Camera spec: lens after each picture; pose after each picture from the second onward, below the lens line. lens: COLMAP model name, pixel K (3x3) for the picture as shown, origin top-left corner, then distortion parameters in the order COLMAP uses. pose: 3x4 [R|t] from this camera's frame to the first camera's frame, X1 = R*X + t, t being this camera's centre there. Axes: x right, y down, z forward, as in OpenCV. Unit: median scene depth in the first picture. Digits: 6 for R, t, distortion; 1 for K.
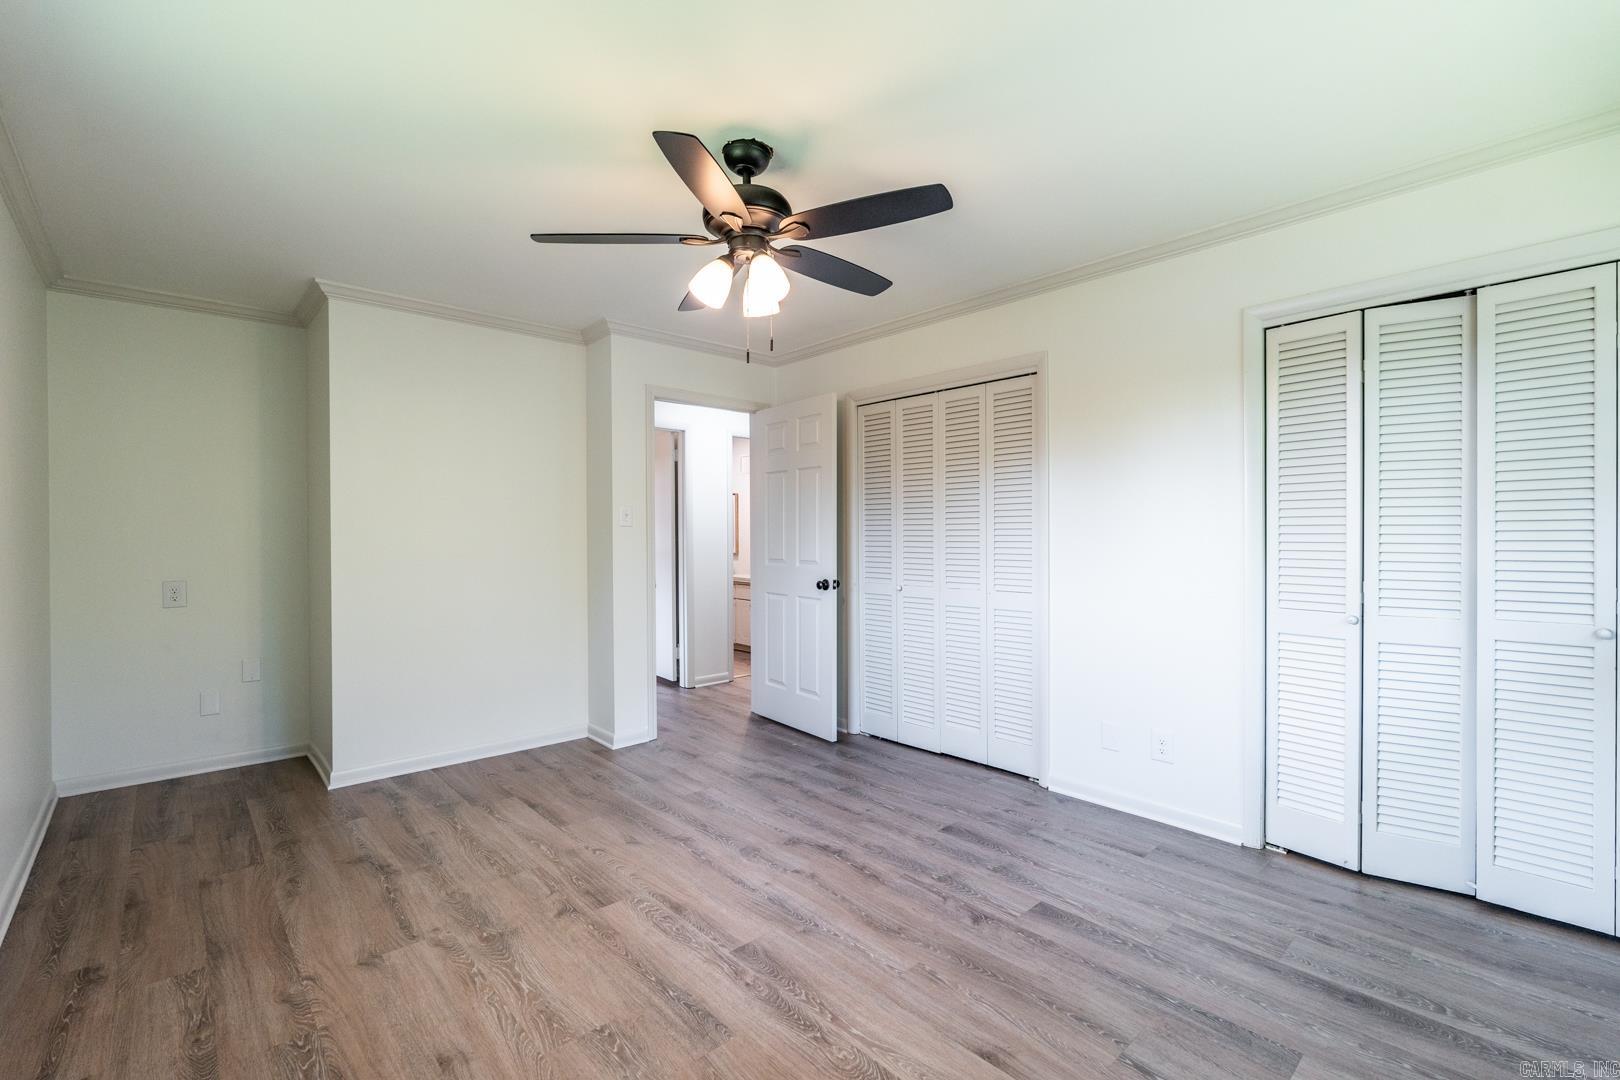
lens RADIAL K [[711.4, 0, 810.8], [0, 711.4, 538.7], [0, 0, 1]] dist [-0.009497, 0.001822]
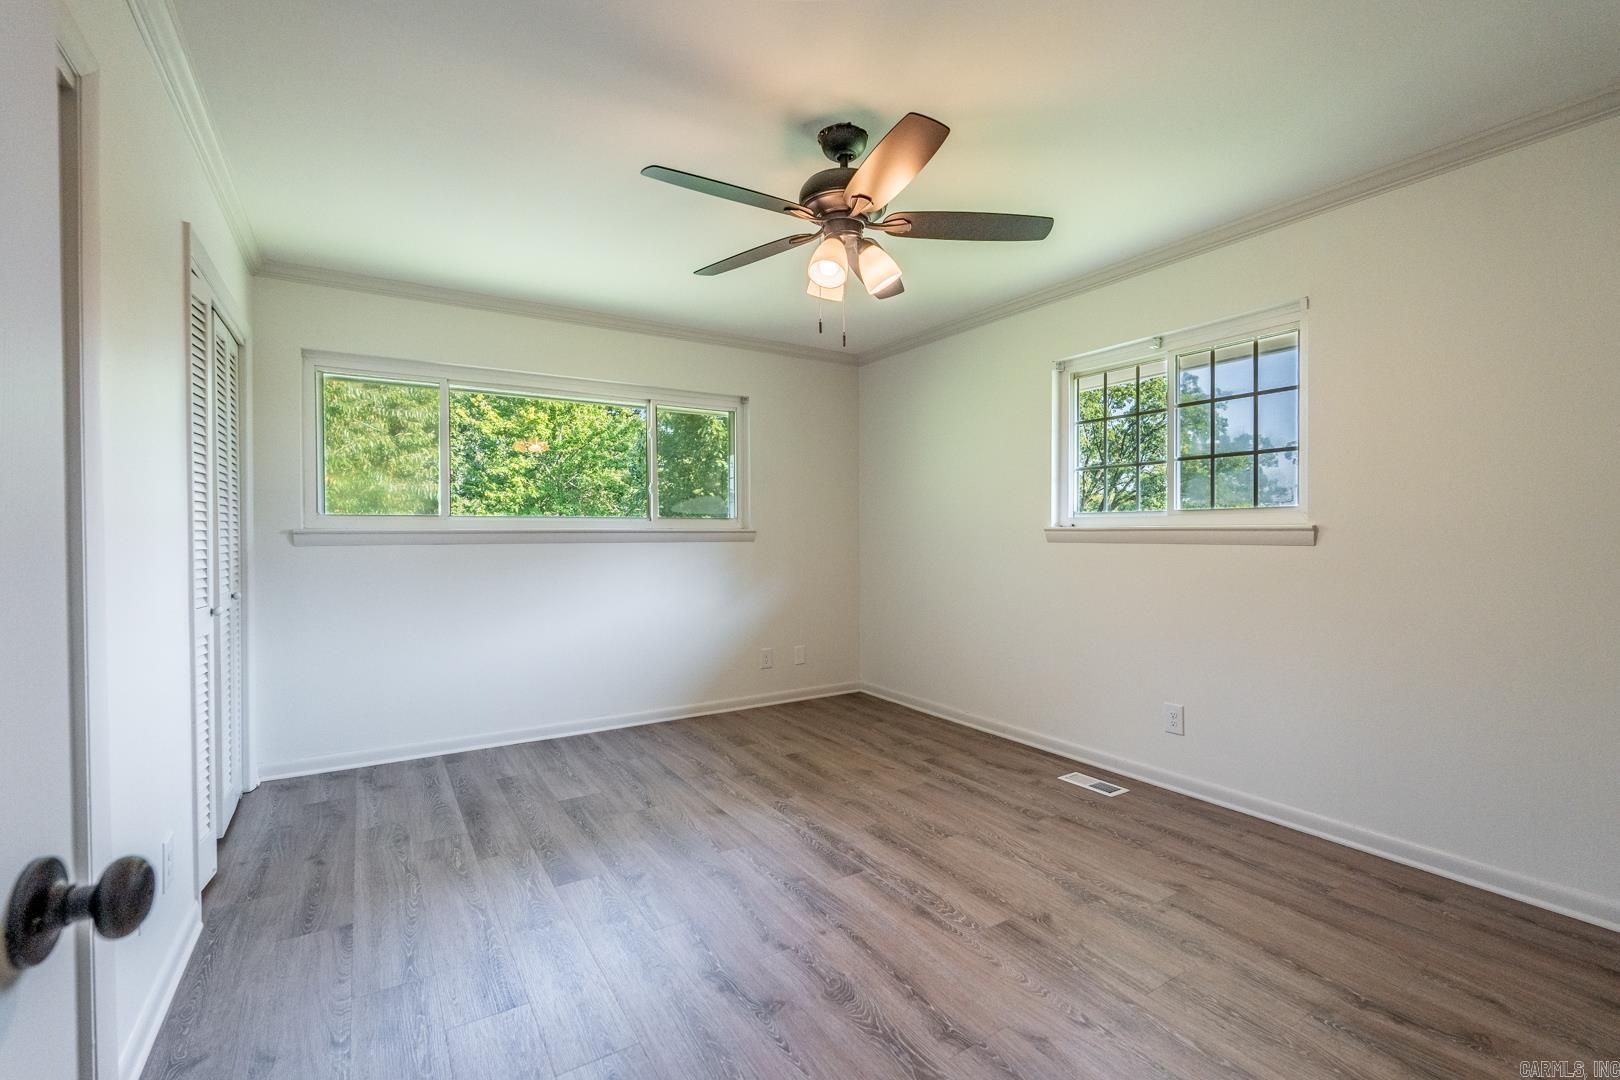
lens RADIAL K [[711.4, 0, 809.1], [0, 711.4, 538.0], [0, 0, 1]] dist [-0.009497, 0.001822]
pose [[-0.983793, 0.005173, 0.179235, -0.229192], [0.007615, 0.999887, 0.012936, 0.011571], [-0.179148, 0.014092, -0.983721, 2.110858]]
